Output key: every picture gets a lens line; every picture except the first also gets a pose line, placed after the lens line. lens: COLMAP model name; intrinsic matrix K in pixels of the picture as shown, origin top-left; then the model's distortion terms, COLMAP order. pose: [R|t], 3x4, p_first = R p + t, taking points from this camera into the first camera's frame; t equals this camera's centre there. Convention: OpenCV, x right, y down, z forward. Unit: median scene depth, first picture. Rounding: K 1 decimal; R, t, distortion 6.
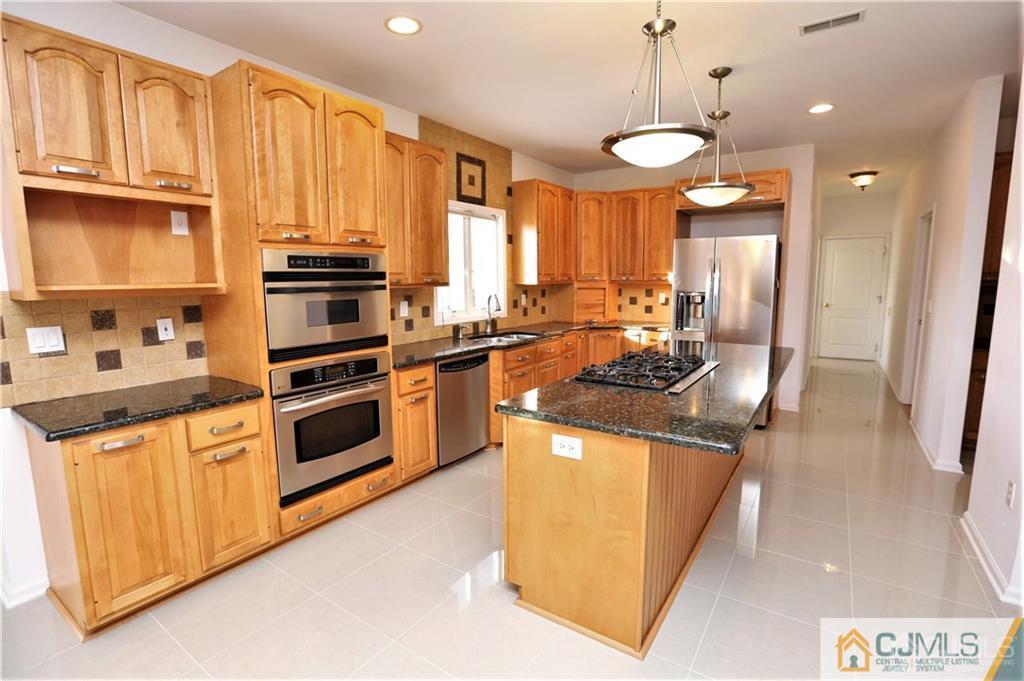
lens RADIAL K [[479.8, 0, 512.0], [0, 479.8, 340.5], [0, 0, 1]] dist [-0.033061, 0.000446]
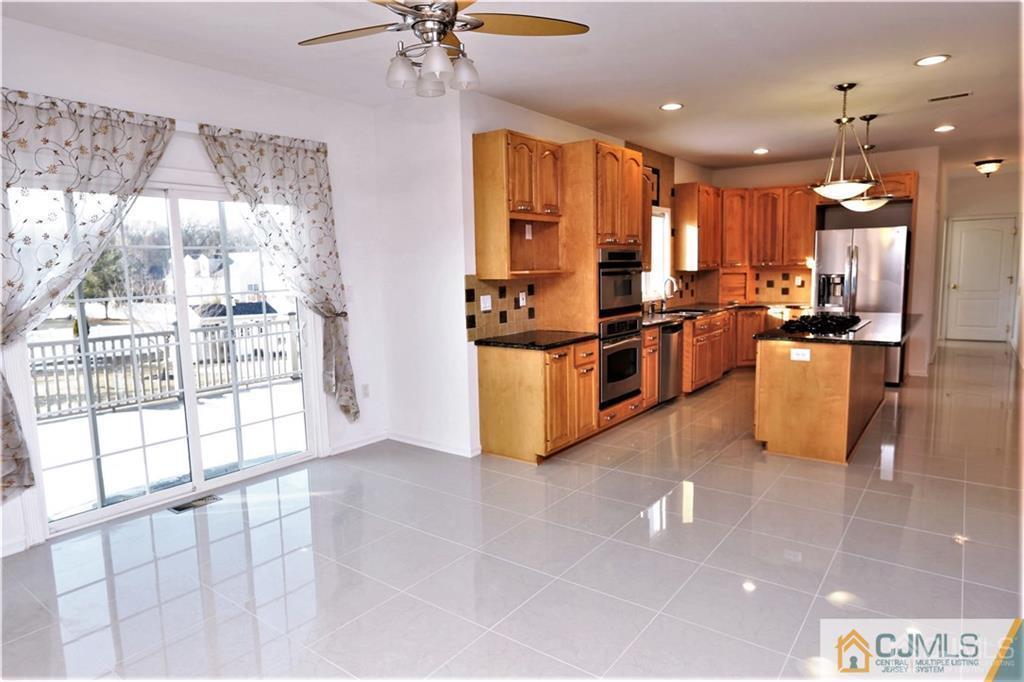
lens RADIAL K [[608.5, 0, 512.0], [0, 608.5, 341.0], [0, 0, 1]] dist [-0.040465, 0.035579]
pose [[0.998515, -0.010216, -0.053514, -0.322305], [0.009808, 0.999921, -0.007873, 0.064730], [0.053590, 0.007336, 0.998536, -0.514051]]
